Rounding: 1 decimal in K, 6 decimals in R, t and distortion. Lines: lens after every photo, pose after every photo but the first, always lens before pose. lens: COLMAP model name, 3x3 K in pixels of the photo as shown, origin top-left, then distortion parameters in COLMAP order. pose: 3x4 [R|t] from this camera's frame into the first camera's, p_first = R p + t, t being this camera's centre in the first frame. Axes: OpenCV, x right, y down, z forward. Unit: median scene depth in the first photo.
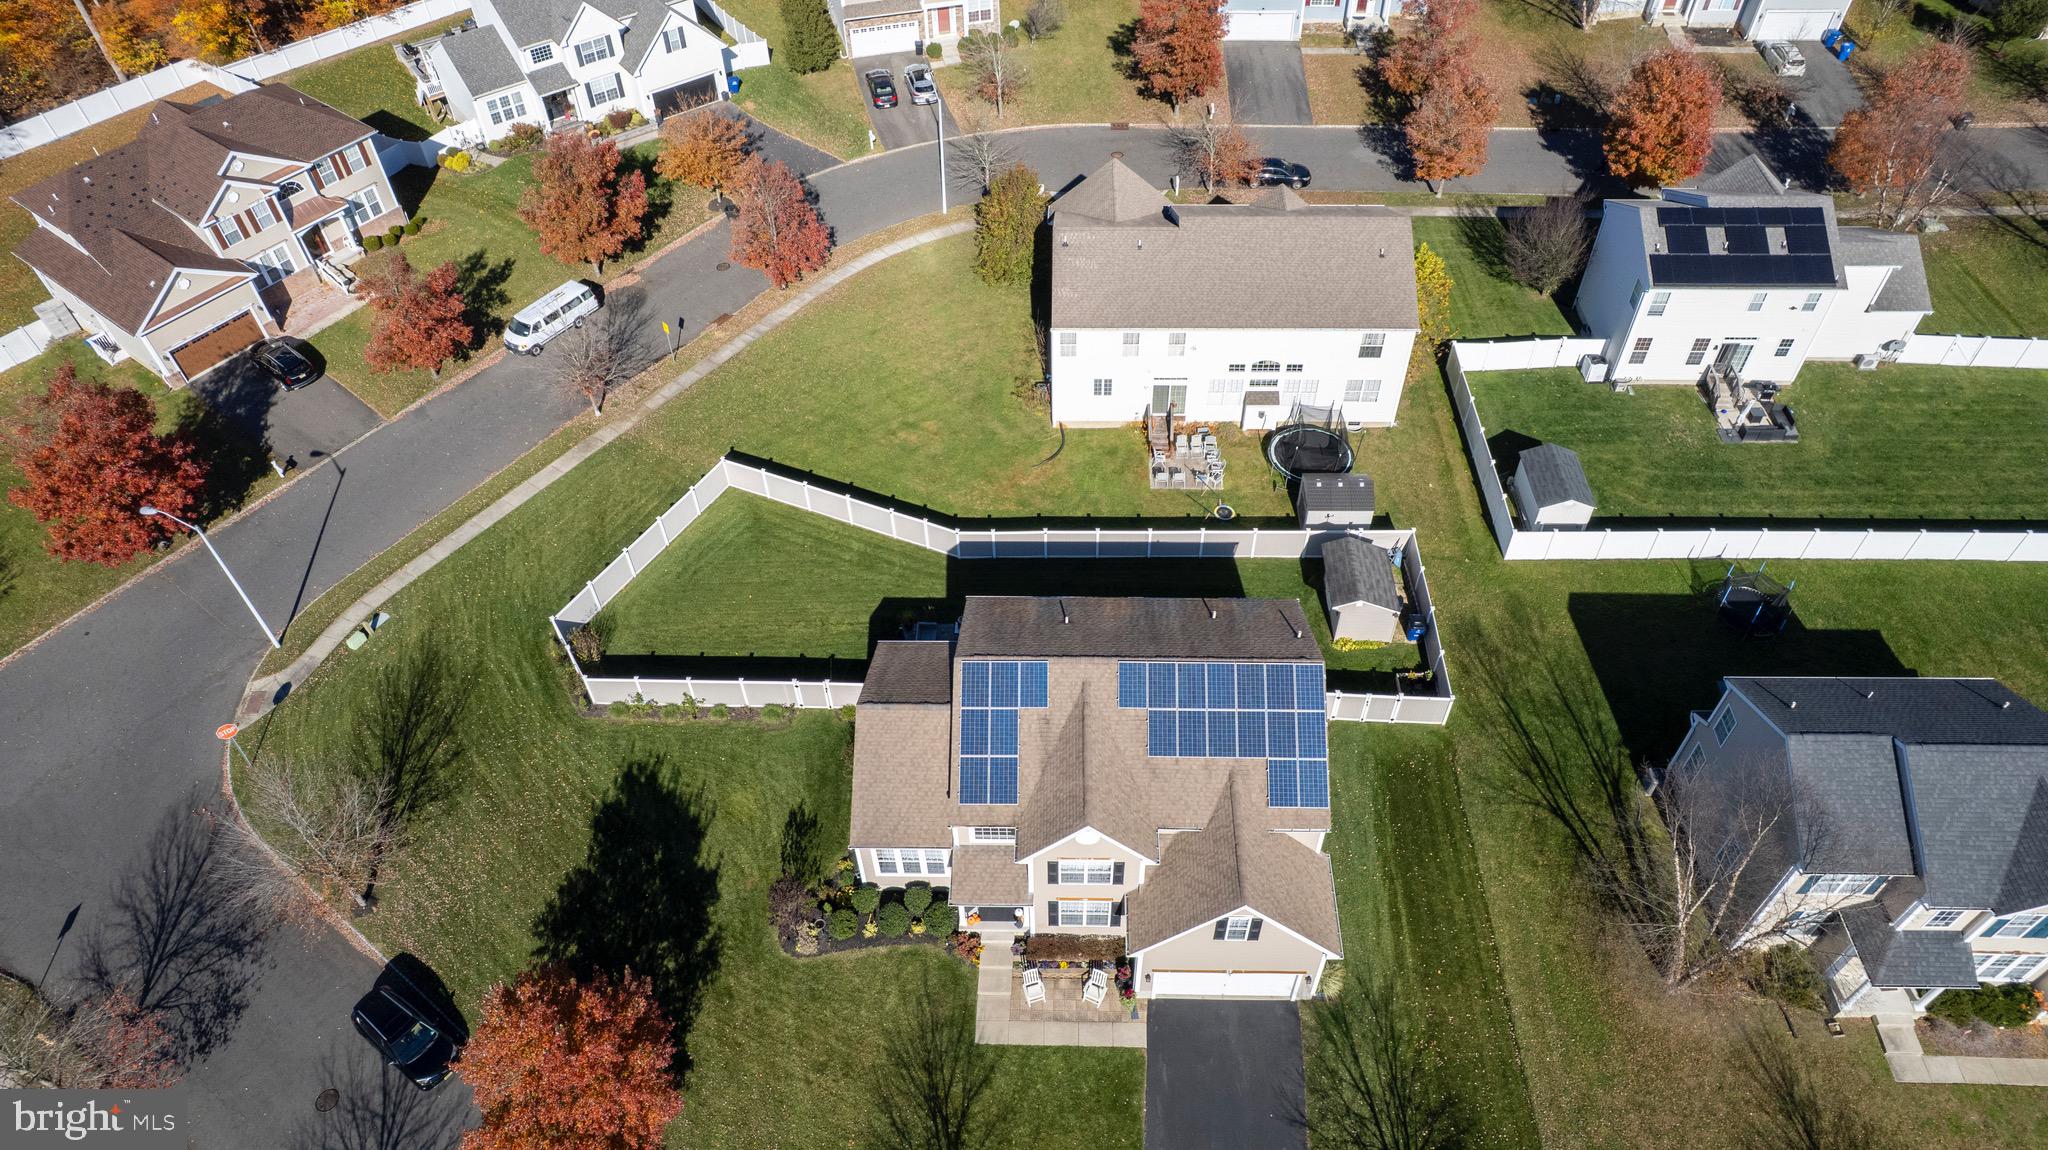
lens RADIAL K [[1265.5, 0, 1035.6], [0, 1265.5, 623.3], [0, 0, 1]] dist [-0.071869, 0.067815]
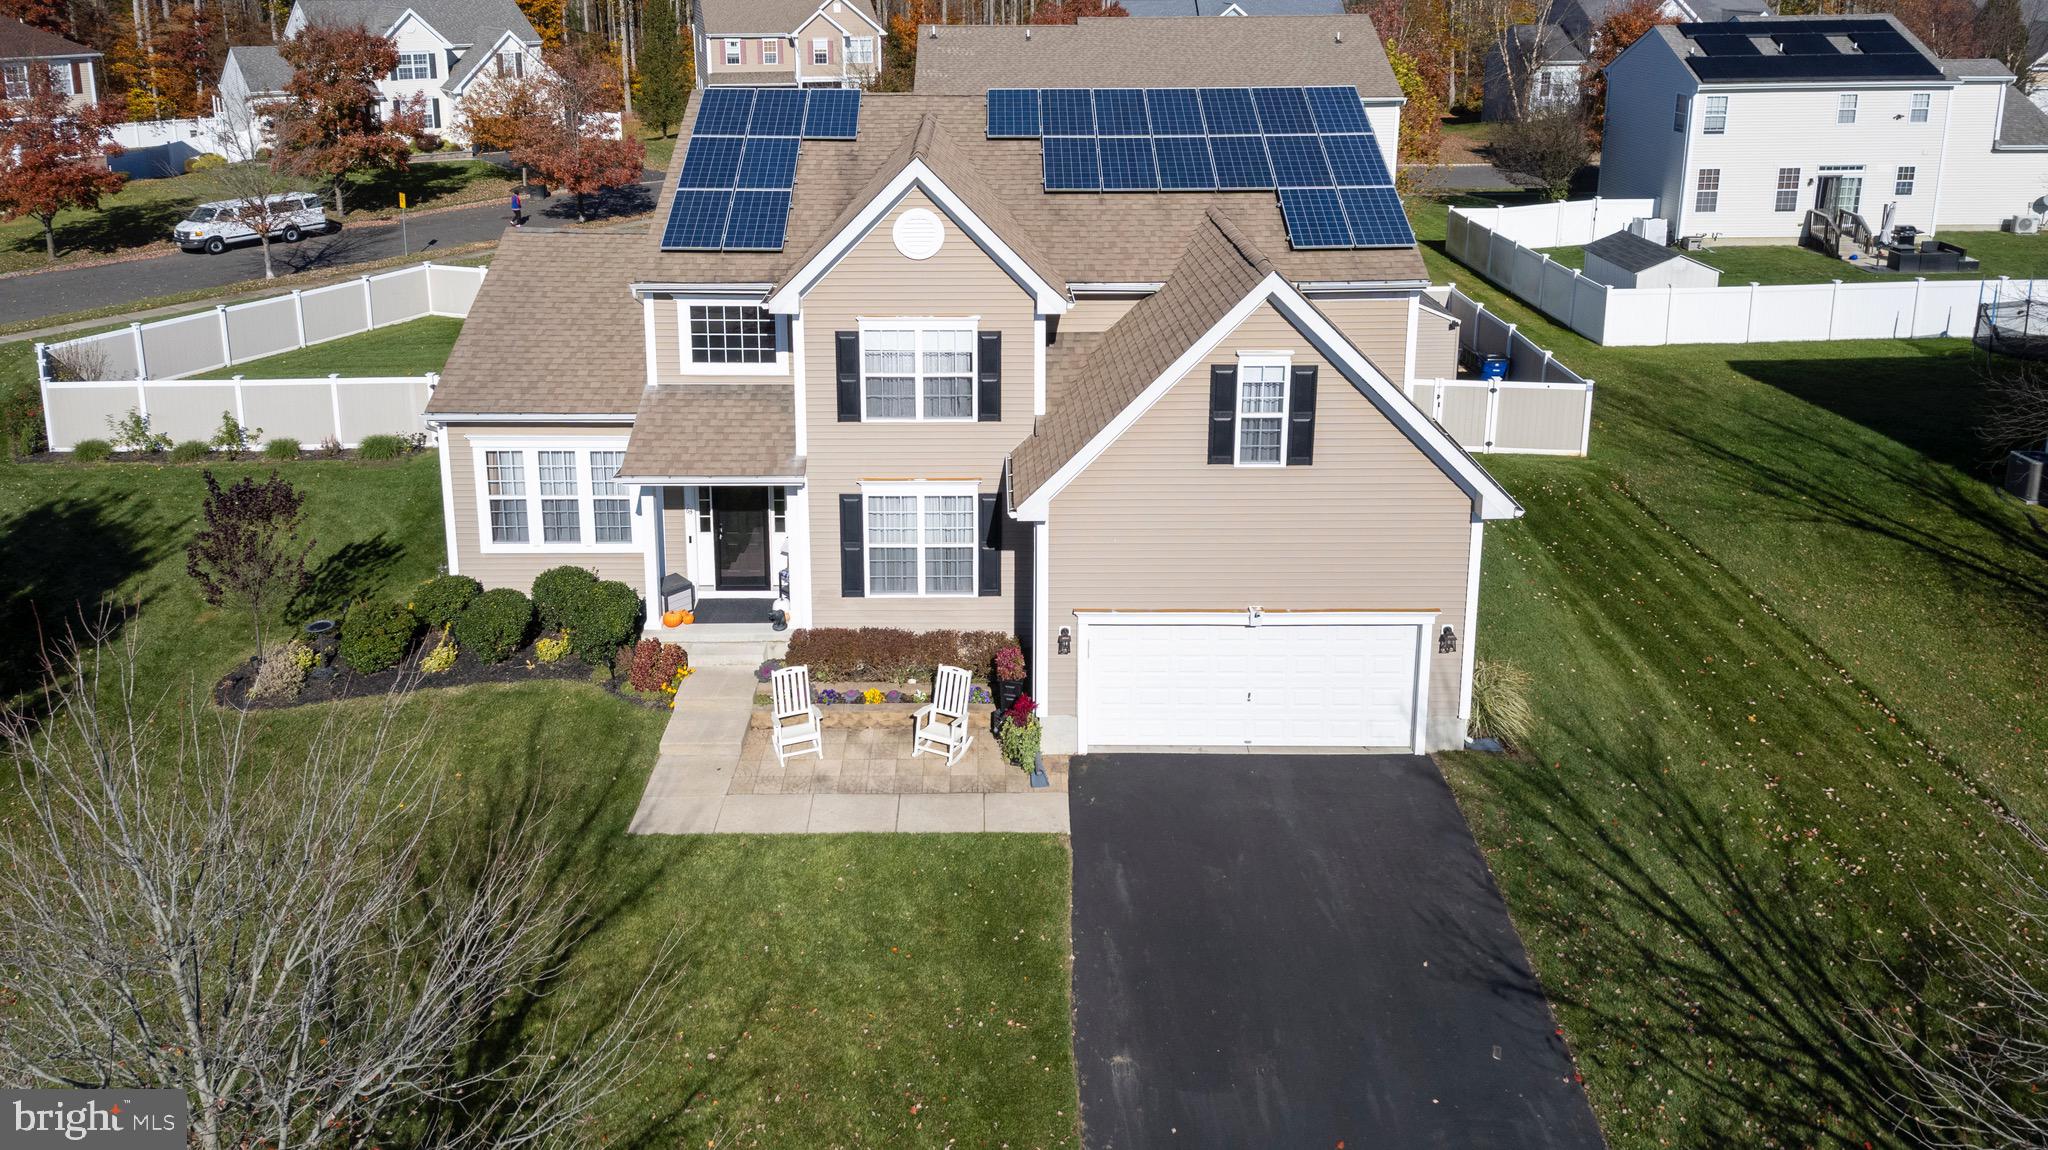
lens RADIAL K [[1350.4, 0, 994.8], [0, 1350.4, 307.3], [0, 0, 1]] dist [0.058674, -0.019855]
pose [[0.999512, 0.006761, 0.030494, 0.043535], [0.012232, 0.813597, -0.581300, 0.383263], [-0.028740, 0.581390, 0.813118, 0.480497]]
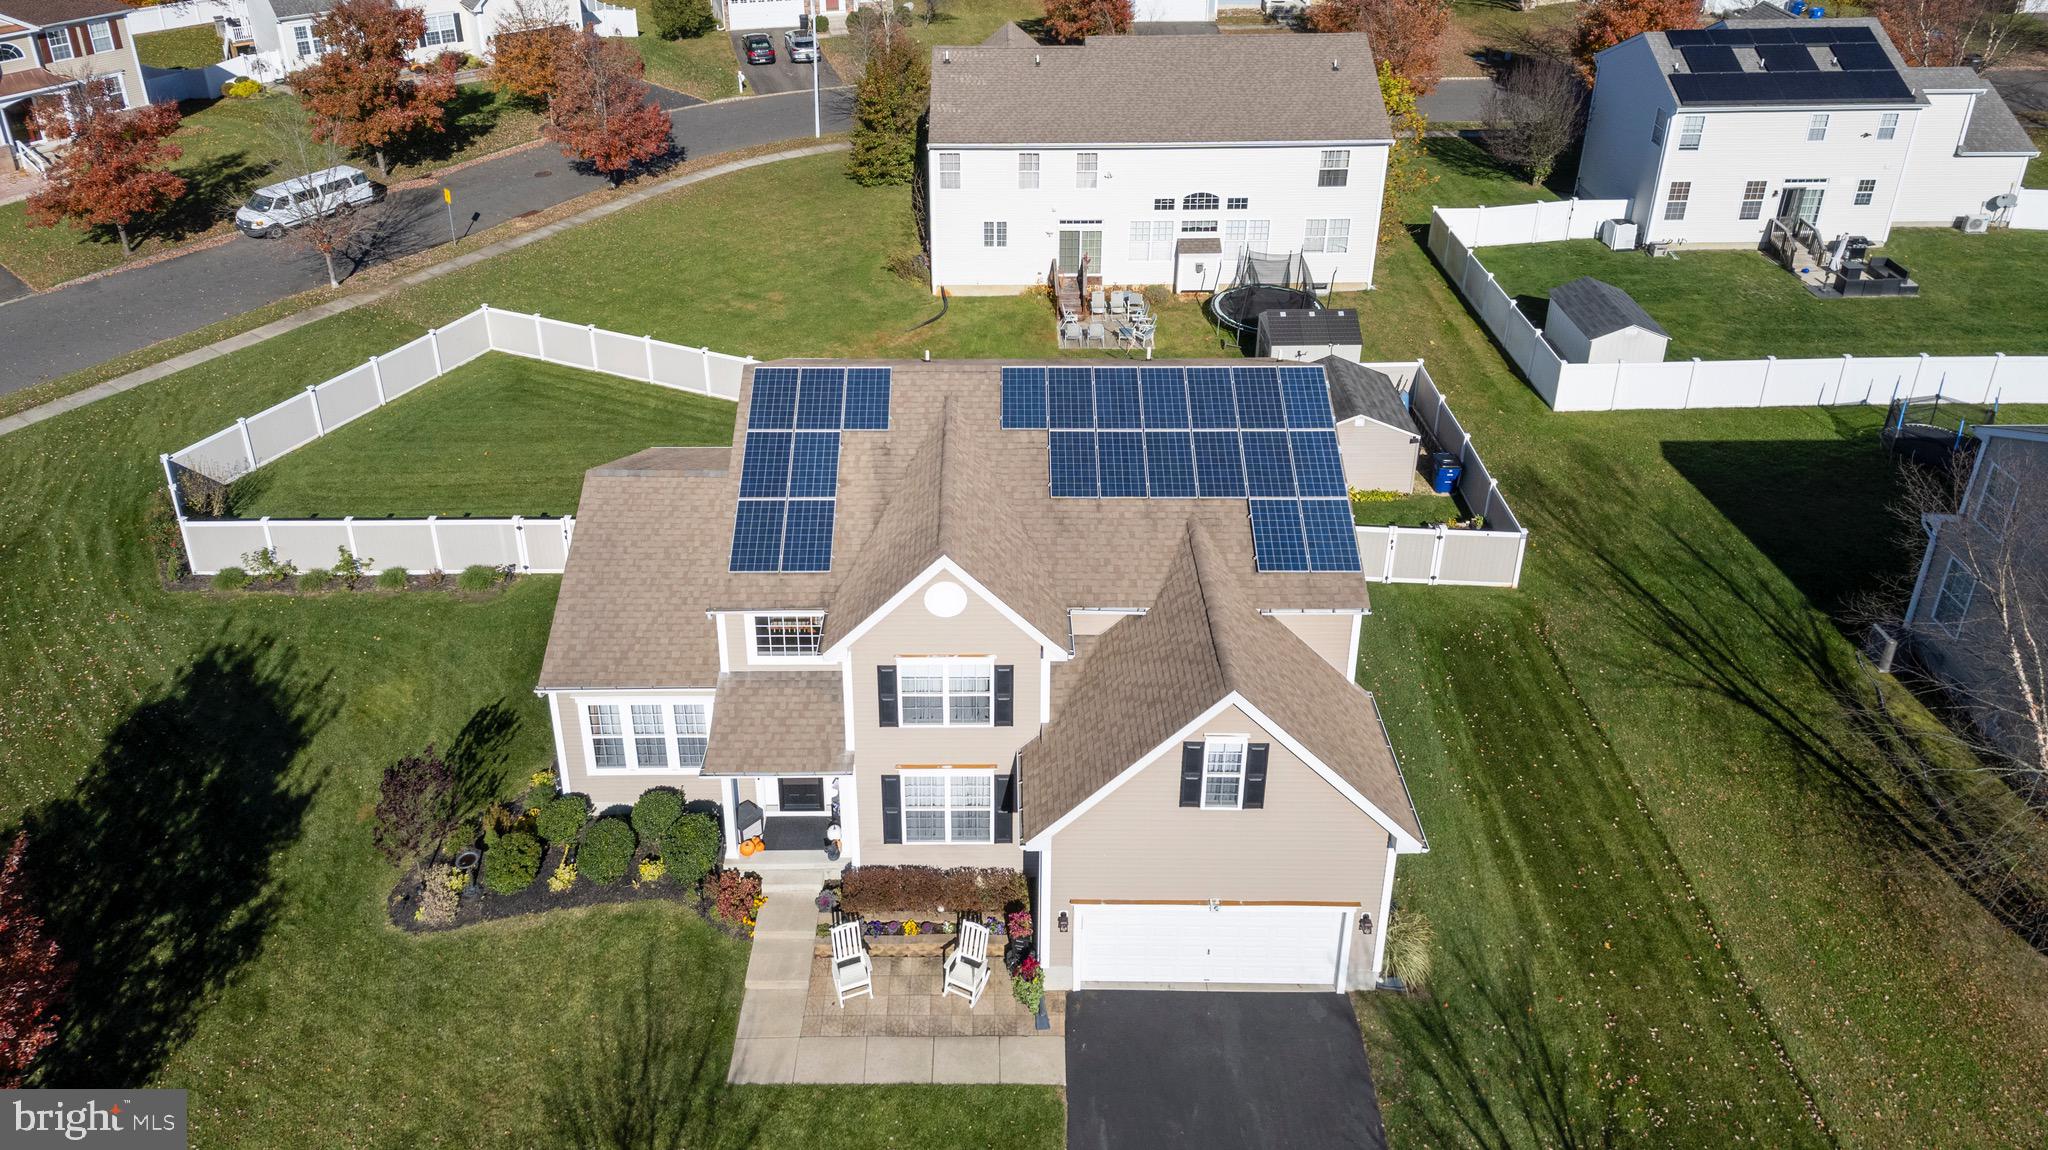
lens RADIAL K [[1337.2, 0, 993.7], [0, 1337.2, 298.4], [0, 0, 1]] dist [0.068153, -0.031267]
pose [[0.999663, 0.002814, 0.025805, 0.037620], [0.008084, 0.910908, -0.412530, 0.234565], [-0.024667, 0.412600, 0.910578, 0.313855]]
